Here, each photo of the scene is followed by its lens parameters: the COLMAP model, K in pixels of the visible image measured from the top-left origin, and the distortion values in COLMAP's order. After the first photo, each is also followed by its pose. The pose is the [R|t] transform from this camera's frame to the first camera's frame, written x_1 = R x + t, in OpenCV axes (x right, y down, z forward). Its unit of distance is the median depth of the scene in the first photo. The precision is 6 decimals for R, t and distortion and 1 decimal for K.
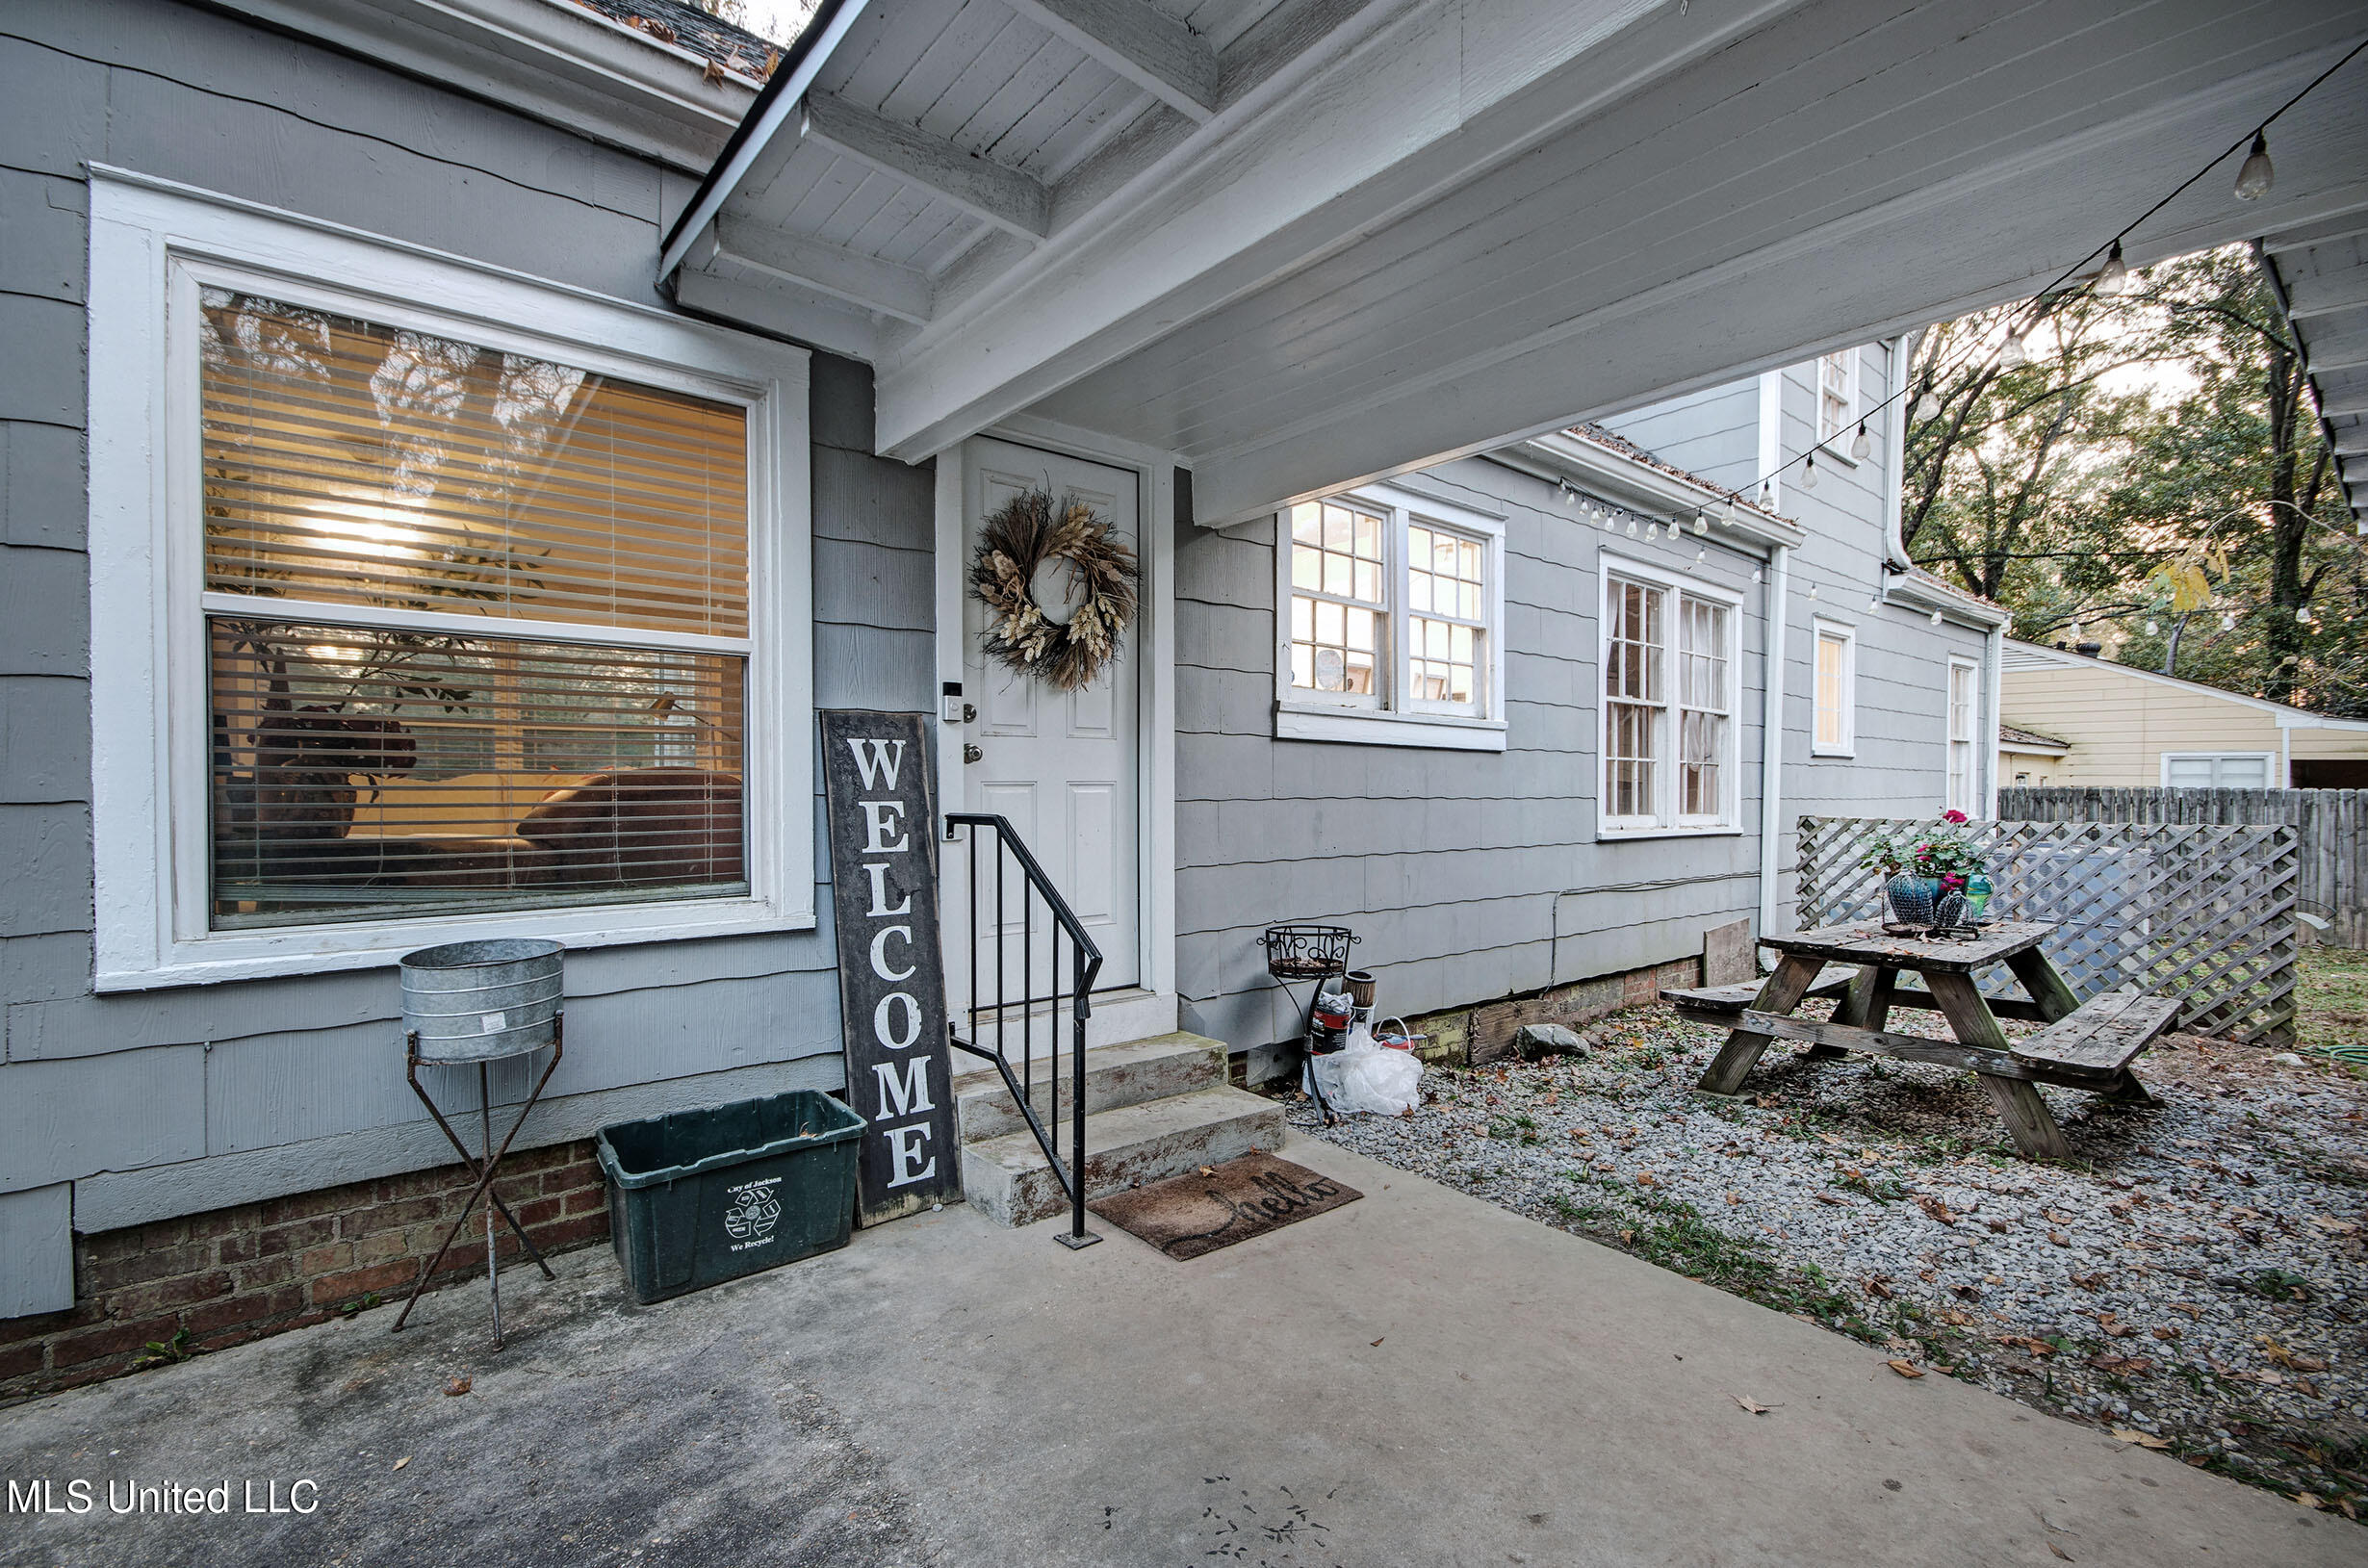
lens RADIAL K [[1057.5, 0, 1173.9], [0, 1057.5, 787.6], [0, 0, 1]] dist [0.002737, 0.000725]
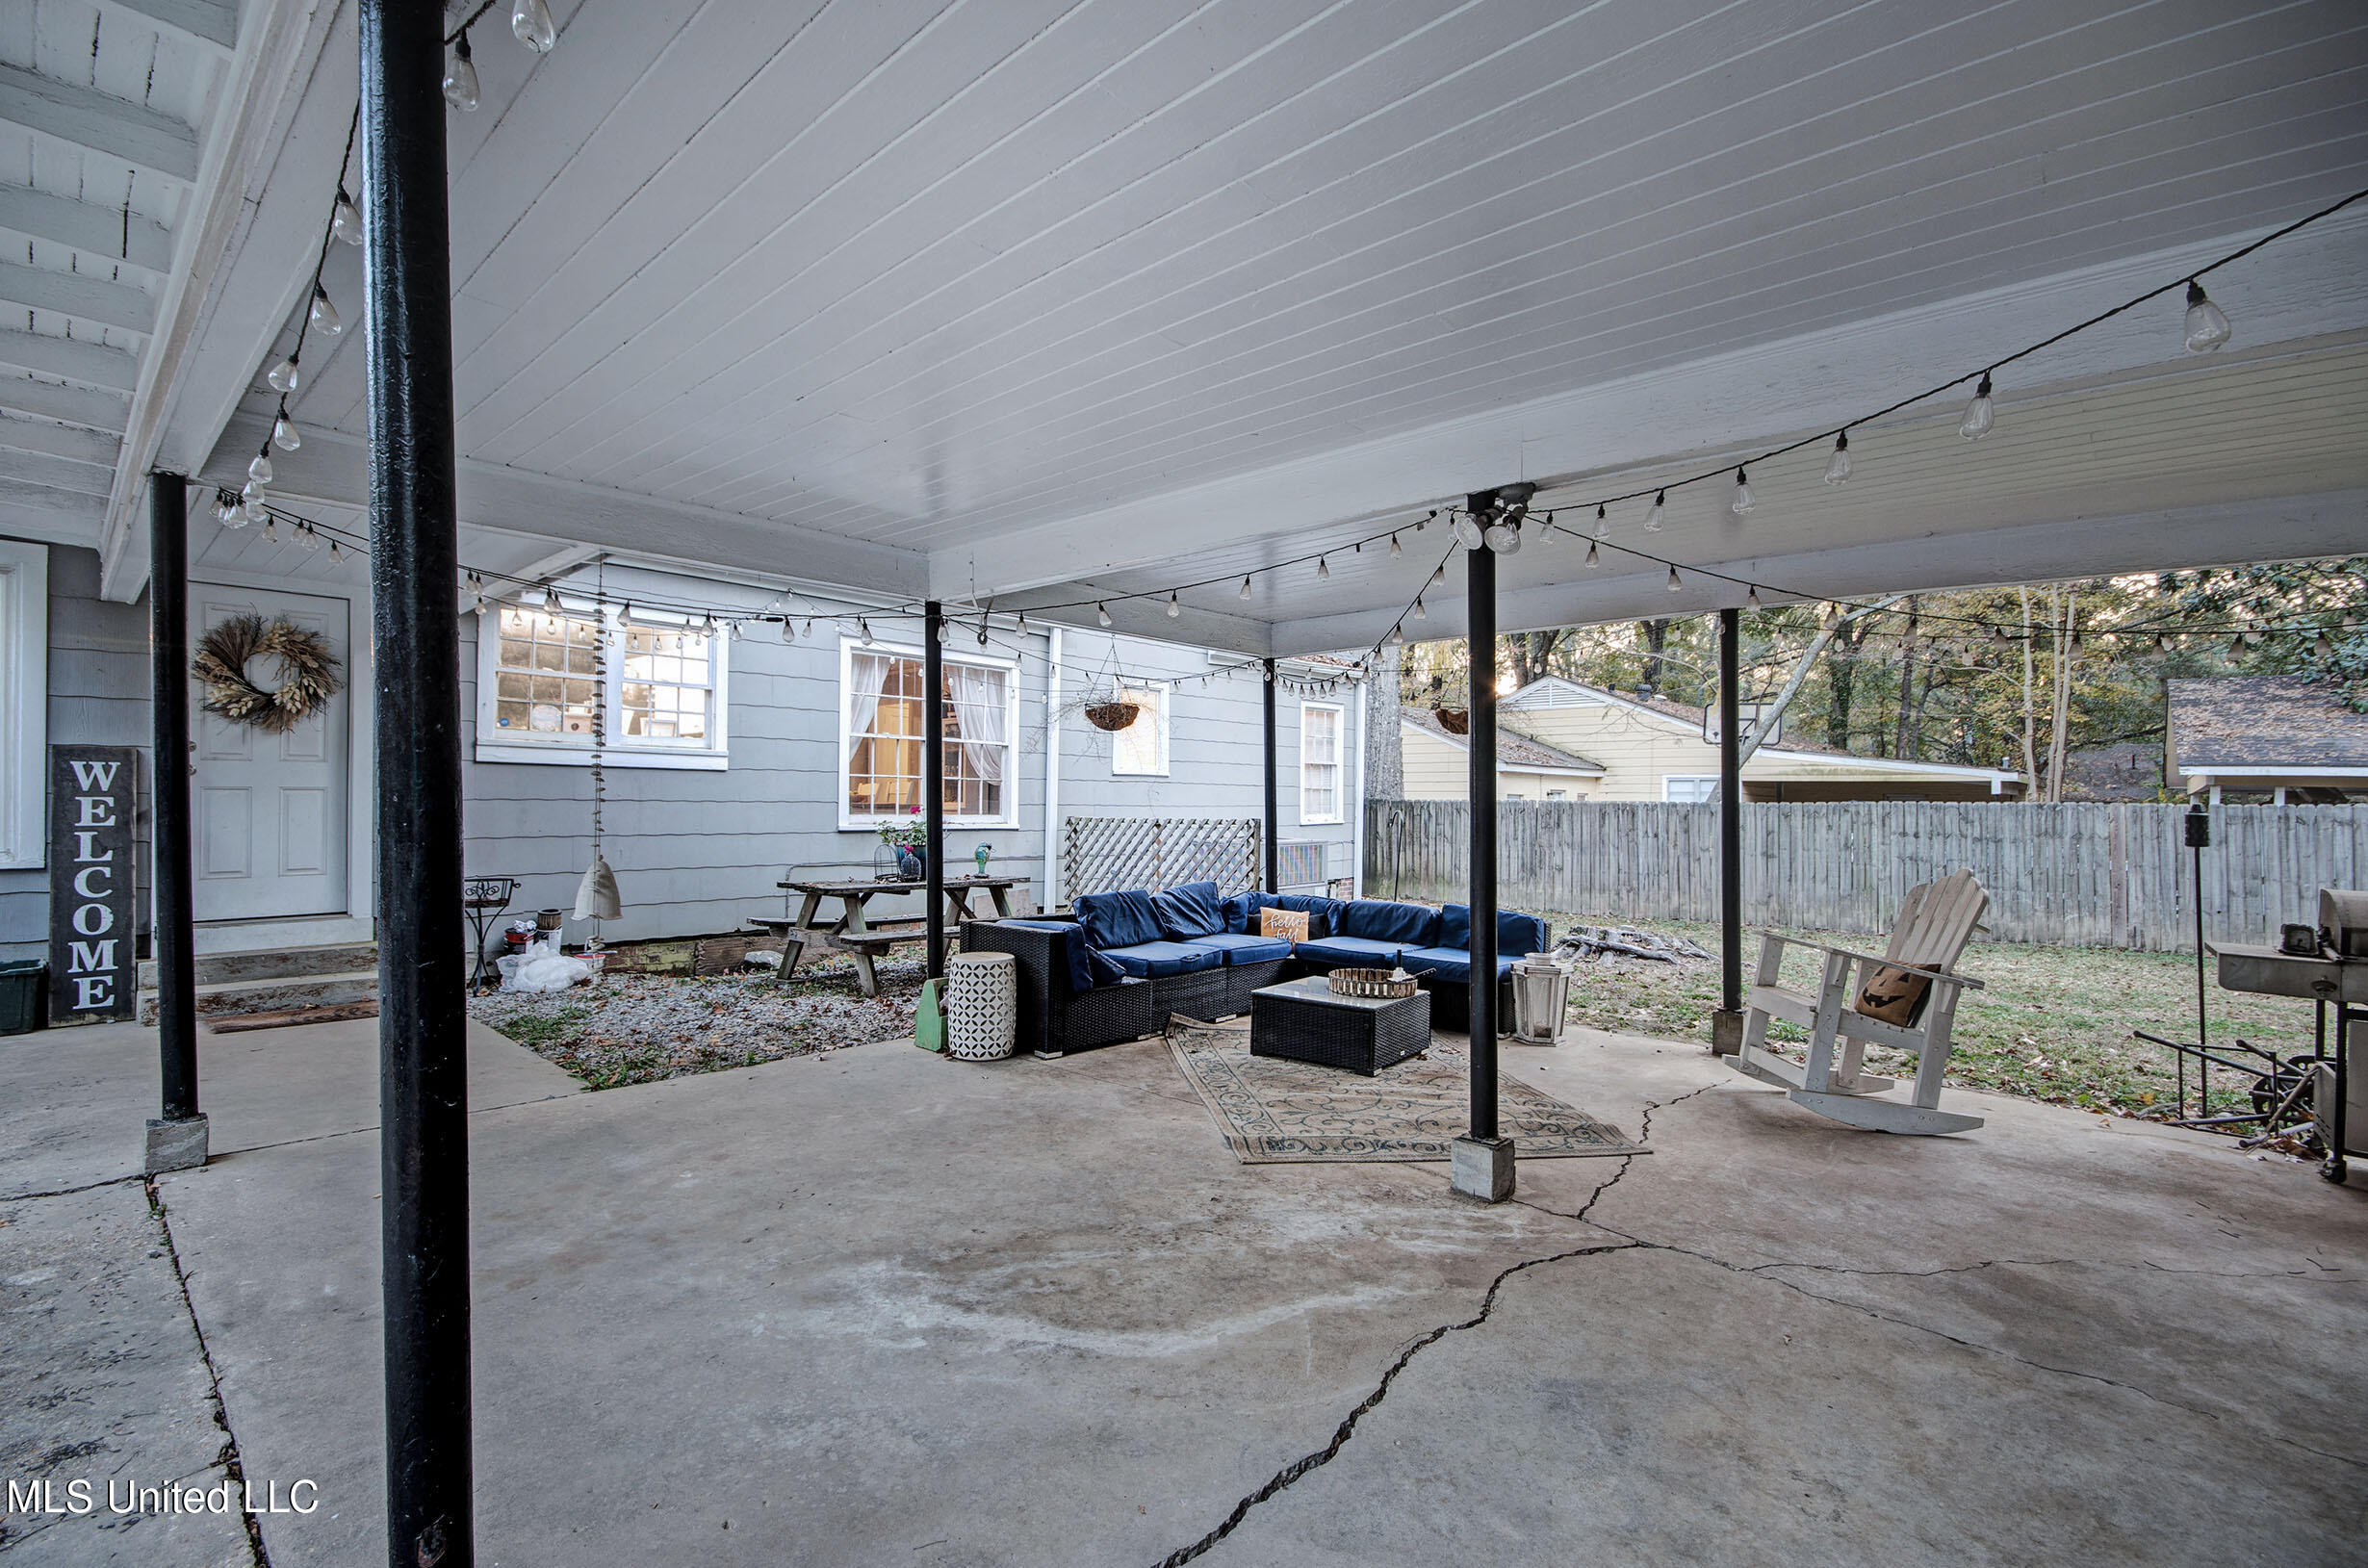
lens RADIAL K [[1057.5, 0, 1199.4], [0, 1057.5, 792.5], [0, 0, 1]] dist [0.002737, 0.000725]
pose [[0.990715, 0.004727, 0.135874, 1.124828], [-0.003377, 0.999943, -0.010162, 0.014801], [-0.135914, 0.009609, 0.990674, -0.863373]]
